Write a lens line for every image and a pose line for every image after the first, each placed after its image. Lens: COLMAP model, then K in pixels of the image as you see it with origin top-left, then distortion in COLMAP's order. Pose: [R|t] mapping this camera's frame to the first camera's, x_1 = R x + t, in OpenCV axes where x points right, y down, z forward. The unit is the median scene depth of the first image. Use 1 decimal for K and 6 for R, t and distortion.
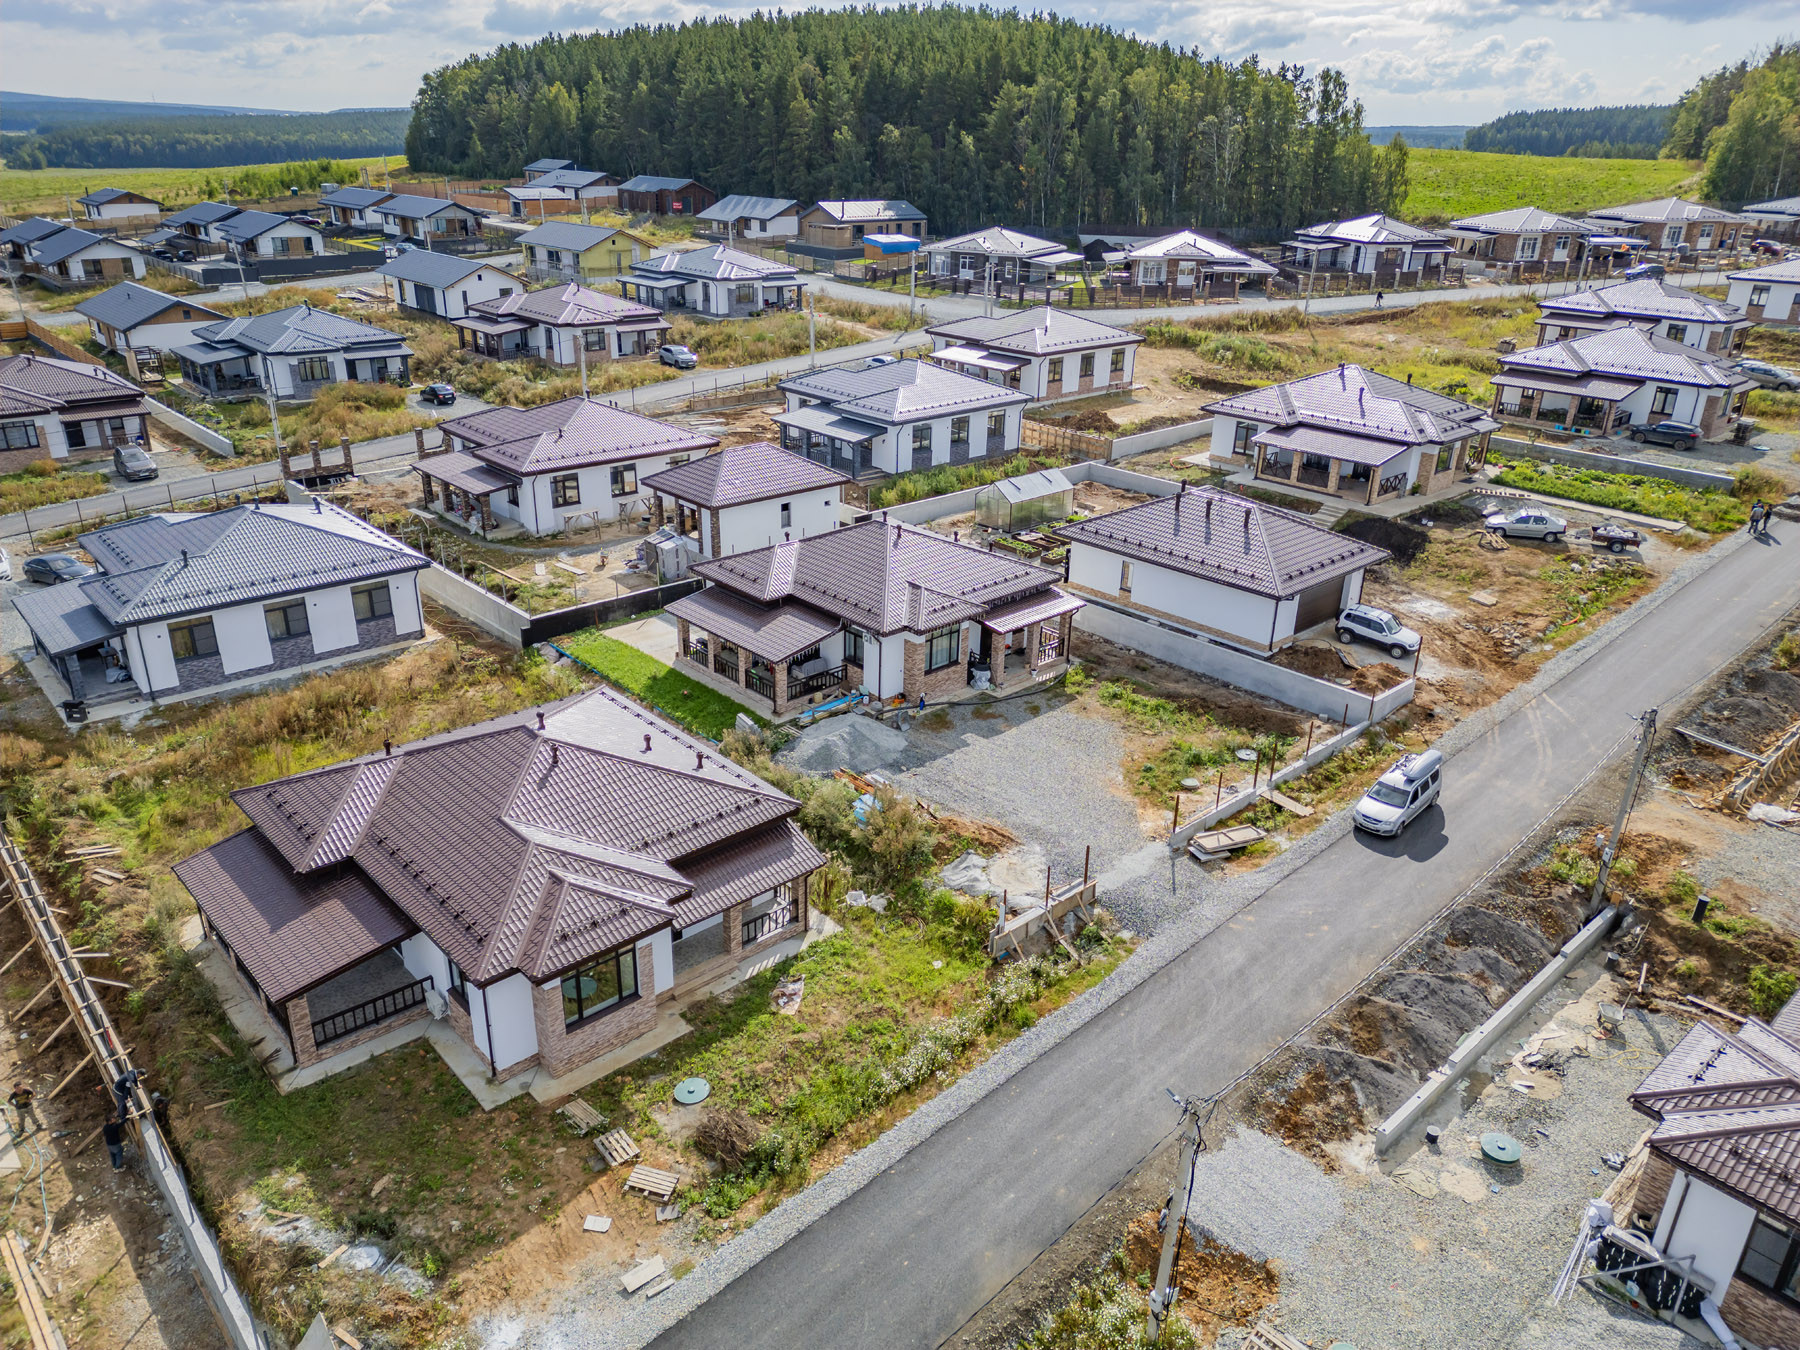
lens RADIAL K [[1277.7, 0, 895.2], [0, 1277.7, 685.7], [0, 0, 1]] dist [0.052393, -0.047741]
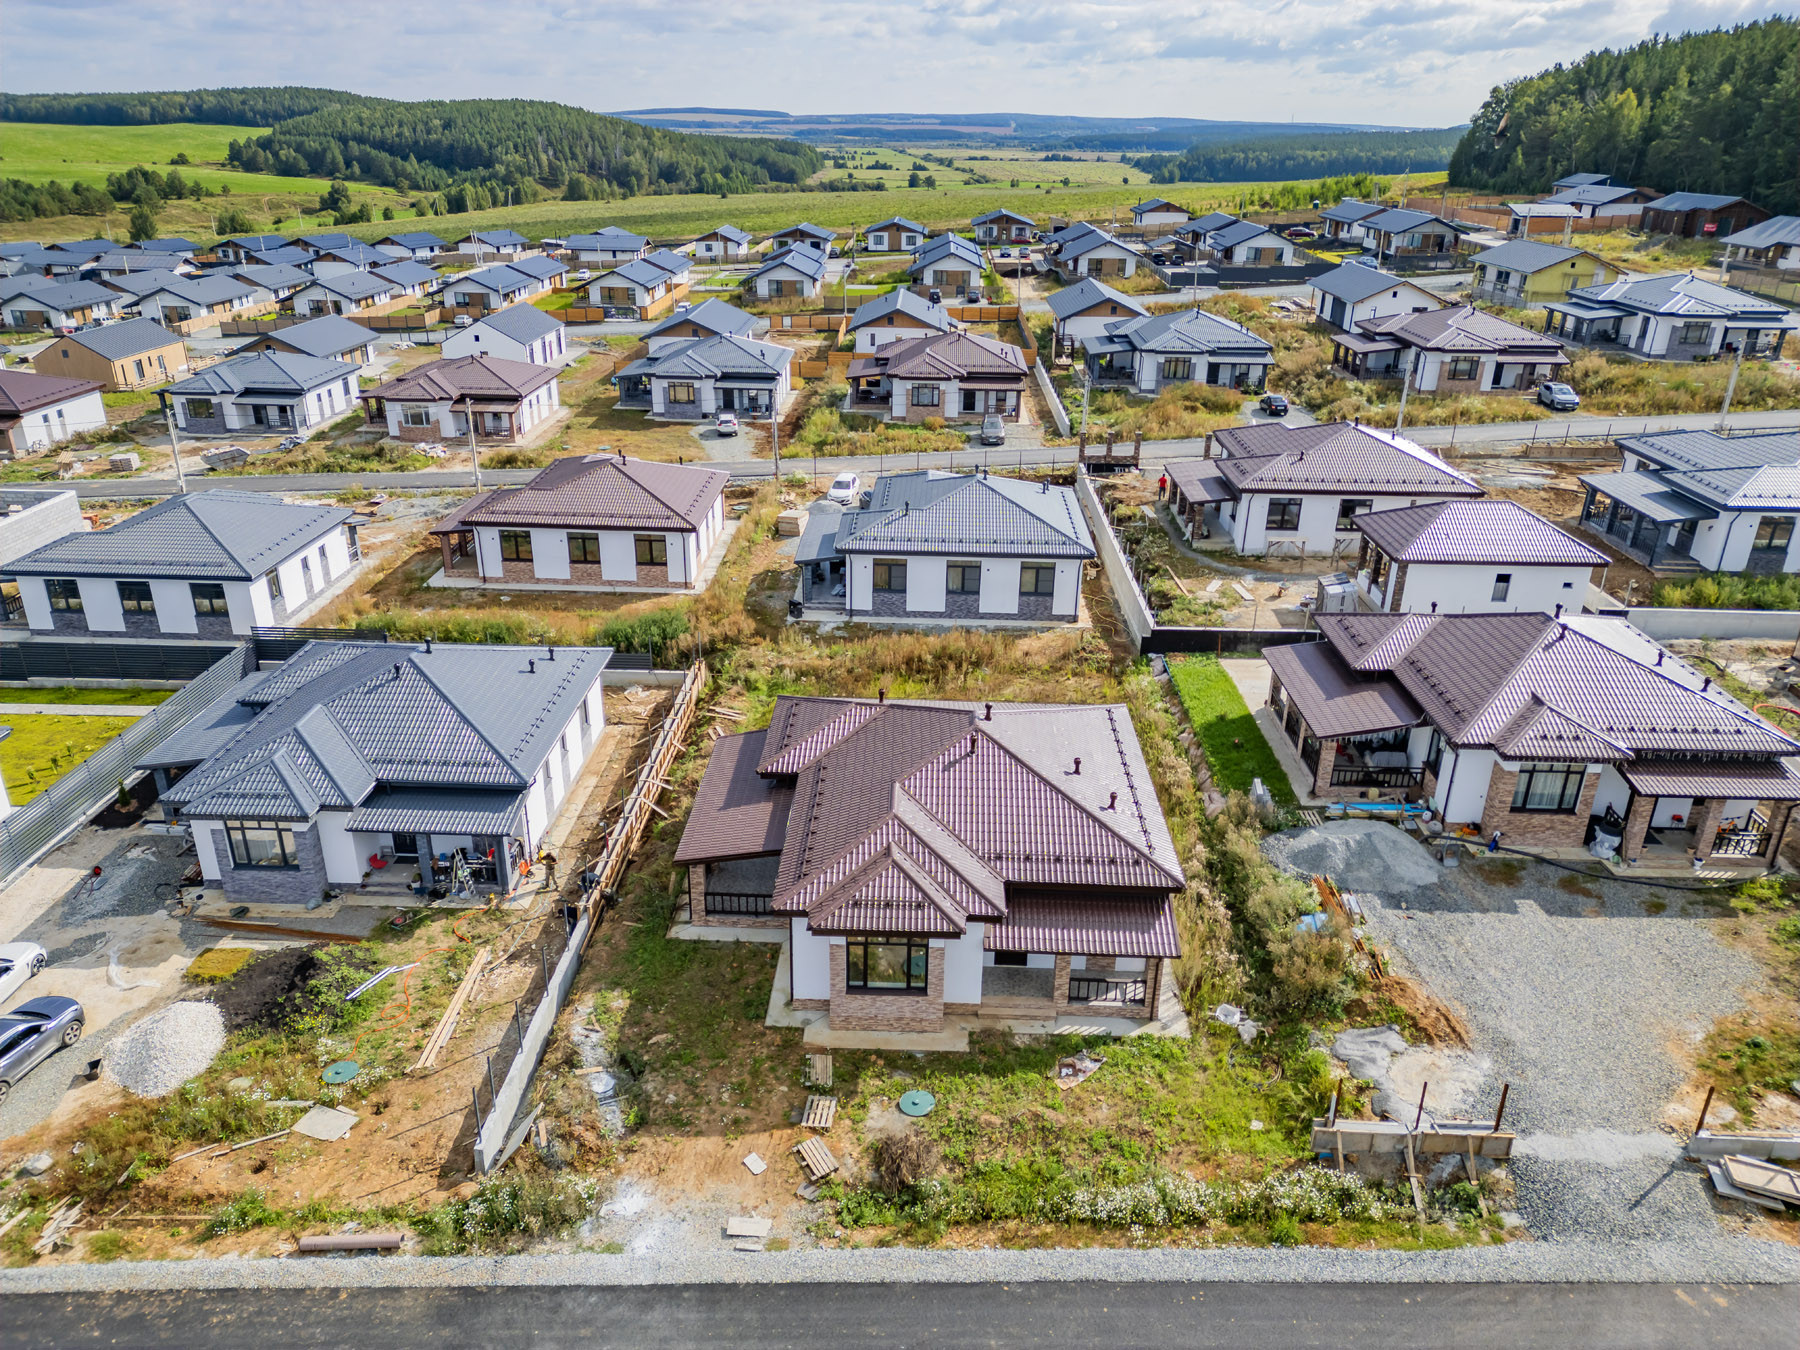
lens RADIAL K [[1277.7, 0, 888.1], [0, 1277.7, 676.6], [0, 0, 1]] dist [0.052393, -0.047741]
pose [[0.703057, 0.266338, -0.659375, 0.247647], [-0.277619, 0.956436, 0.090318, -0.051328], [0.654705, 0.119556, 0.746370, 0.134688]]
